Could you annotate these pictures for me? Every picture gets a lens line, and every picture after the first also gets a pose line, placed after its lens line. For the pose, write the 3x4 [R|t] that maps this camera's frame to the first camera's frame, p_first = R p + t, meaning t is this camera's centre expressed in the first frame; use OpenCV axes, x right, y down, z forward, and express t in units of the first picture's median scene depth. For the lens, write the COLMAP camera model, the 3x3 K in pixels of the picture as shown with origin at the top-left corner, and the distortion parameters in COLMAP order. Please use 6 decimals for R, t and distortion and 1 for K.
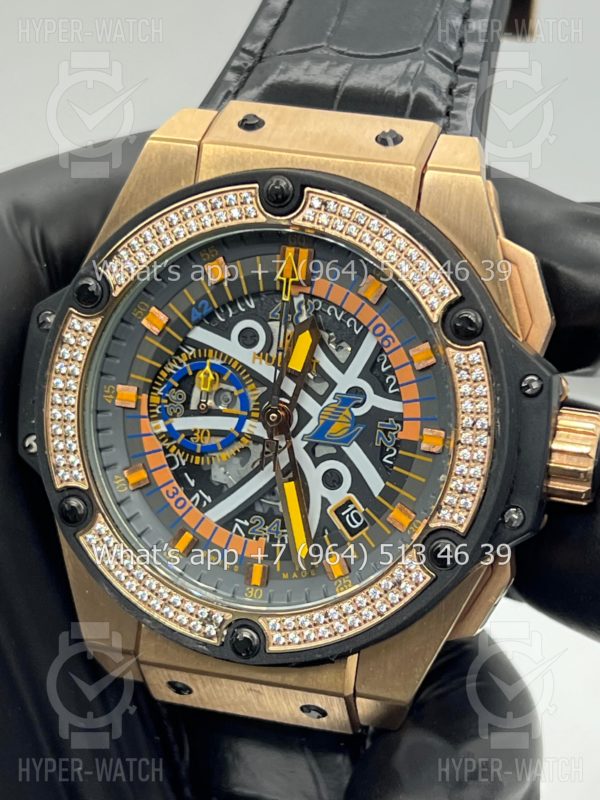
lens RADIAL K [[1898.4, 0, 305.3], [0, 1898.4, 431.0], [0, 0, 1]] dist [0.200257, 0.000000]
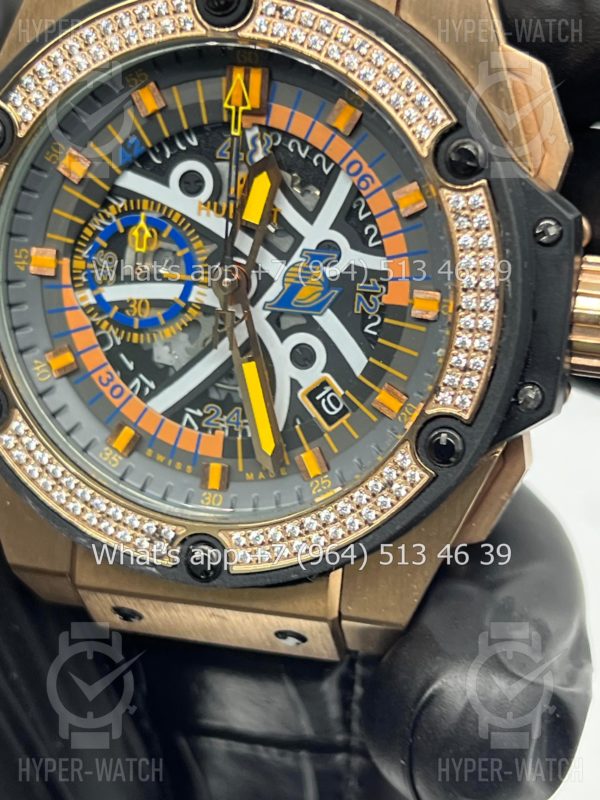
lens RADIAL K [[1898.4, 0, 306.2], [0, 1898.4, 400.0], [0, 0, 1]] dist [0.200257, 0.000000]
pose [[0.999114, -0.039496, 0.014544, 0.003205], [0.038196, 0.995994, 0.080853, -0.021352], [-0.017679, -0.080226, 0.996620, 0.192149]]
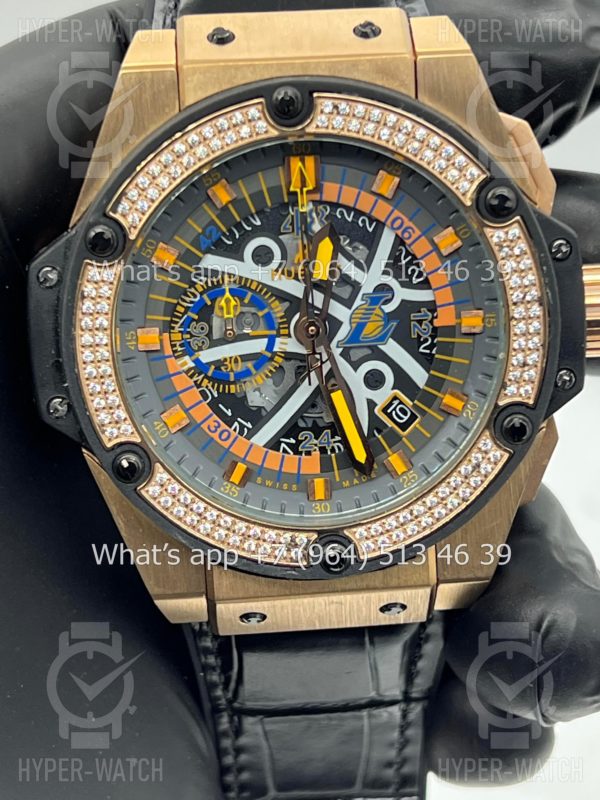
lens RADIAL K [[1898.4, 0, 285.7], [0, 1898.4, 395.9], [0, 0, 1]] dist [0.200257, 0.000000]
pose [[0.939387, -0.207463, 0.272966, -0.304180], [0.190791, 0.977805, 0.086576, -0.061568], [-0.284869, -0.029249, 0.958120, 0.055728]]
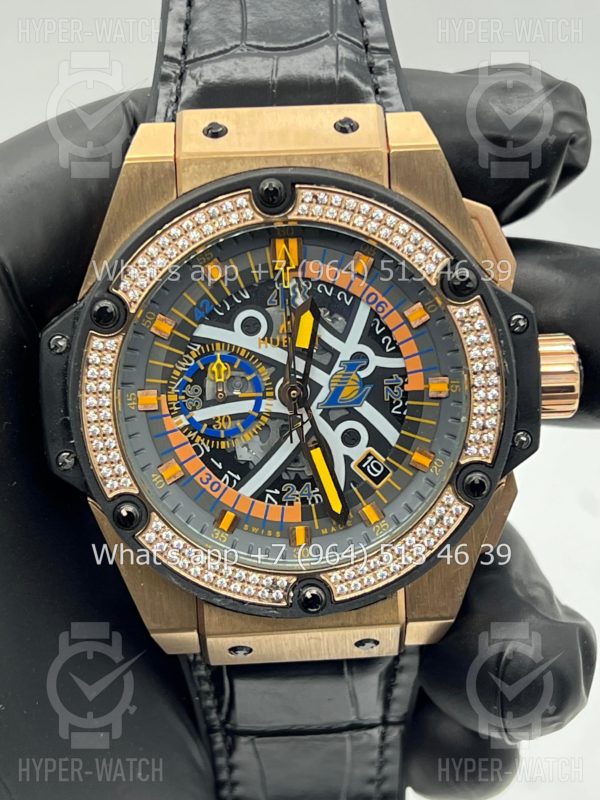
lens RADIAL K [[1898.4, 0, 292.3], [0, 1898.4, 386.7], [0, 0, 1]] dist [0.200257, 0.000000]
pose [[0.948257, -0.197780, 0.248379, -0.287880], [0.182639, 0.979685, 0.082831, -0.101963], [-0.259715, -0.033181, 0.965115, -0.060900]]
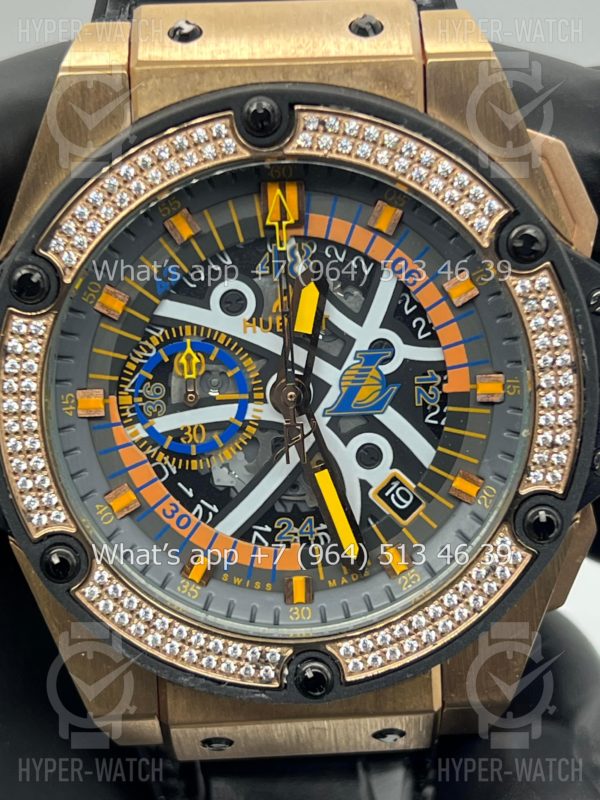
lens RADIAL K [[1898.4, 0, 299.7], [0, 1898.4, 392.6], [0, 0, 1]] dist [0.200257, 0.000000]
pose [[0.950482, -0.195039, 0.241958, -0.205337], [0.176595, 0.979598, 0.095923, -0.084412], [-0.255730, -0.048444, 0.965534, 0.224193]]
